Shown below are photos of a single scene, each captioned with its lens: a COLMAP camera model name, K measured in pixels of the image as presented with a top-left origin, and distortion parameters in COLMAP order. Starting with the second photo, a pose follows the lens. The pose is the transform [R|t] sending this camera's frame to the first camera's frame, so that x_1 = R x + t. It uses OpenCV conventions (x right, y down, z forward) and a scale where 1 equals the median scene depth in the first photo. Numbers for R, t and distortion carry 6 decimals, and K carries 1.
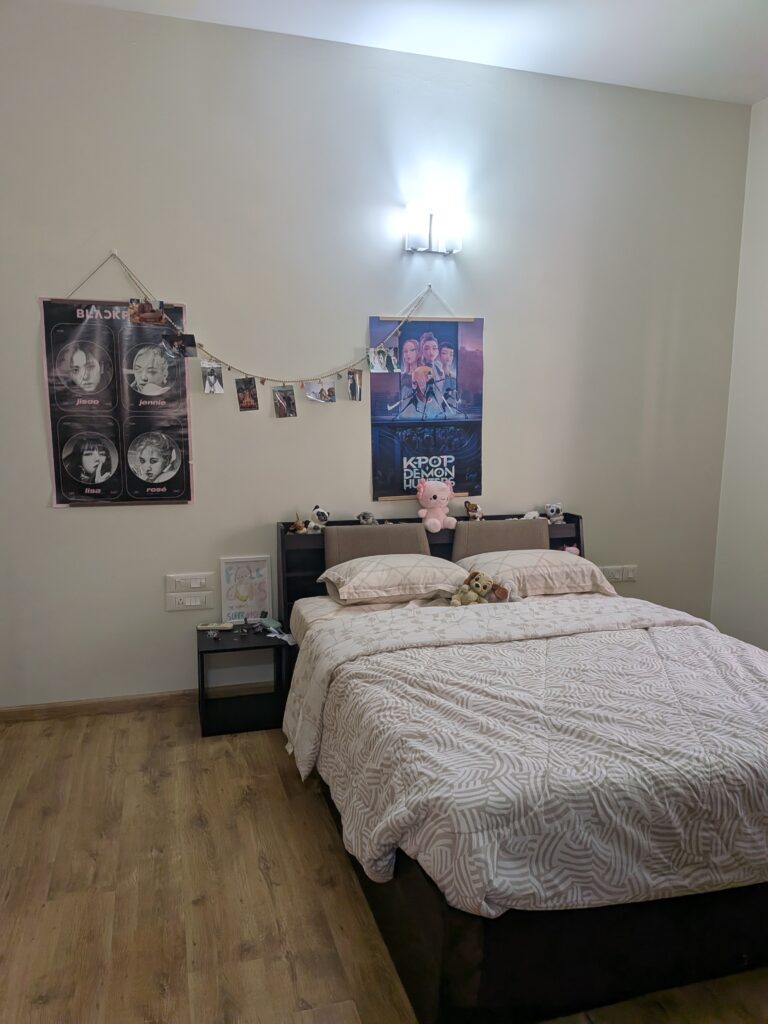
lens RADIAL K [[718.8, 0, 383.9], [0, 718.8, 514.9], [0, 0, 1]] dist [0.107955, -0.165738]
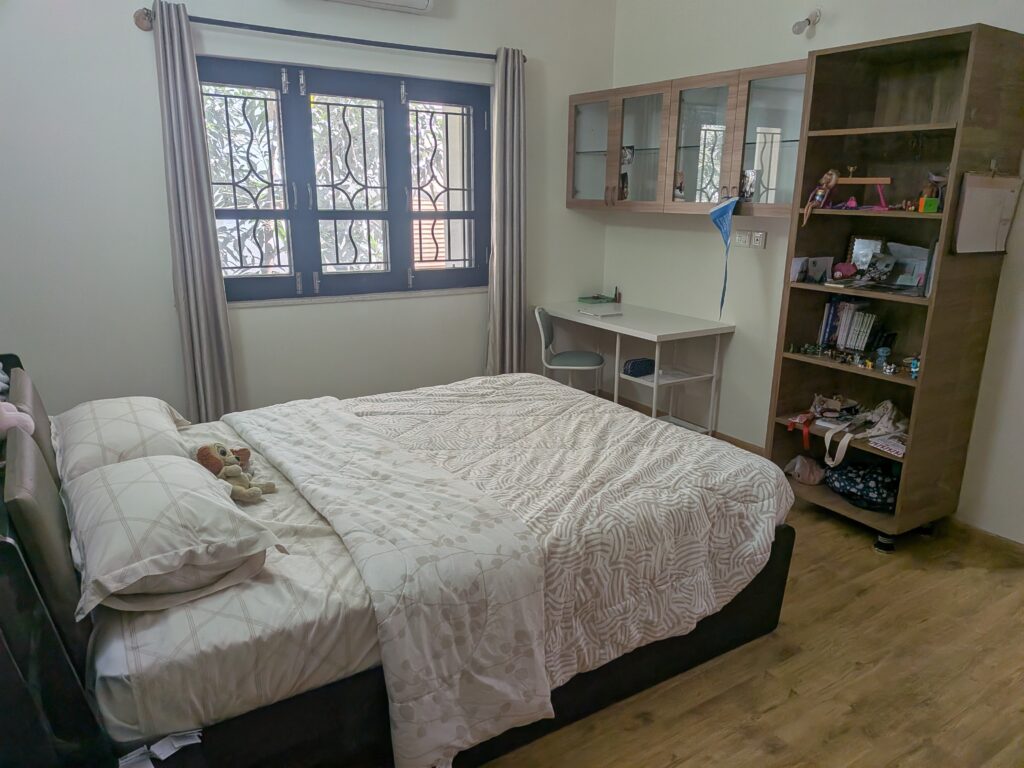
lens RADIAL K [[718.8, 0, 490.7], [0, 718.8, 386.1], [0, 0, 1]] dist [0.107955, -0.165738]
pose [[-0.265029, -0.254051, 0.930171, -0.846076], [0.117987, 0.948873, 0.292776, -0.214176], [-0.956994, 0.187343, -0.221505, 1.410696]]
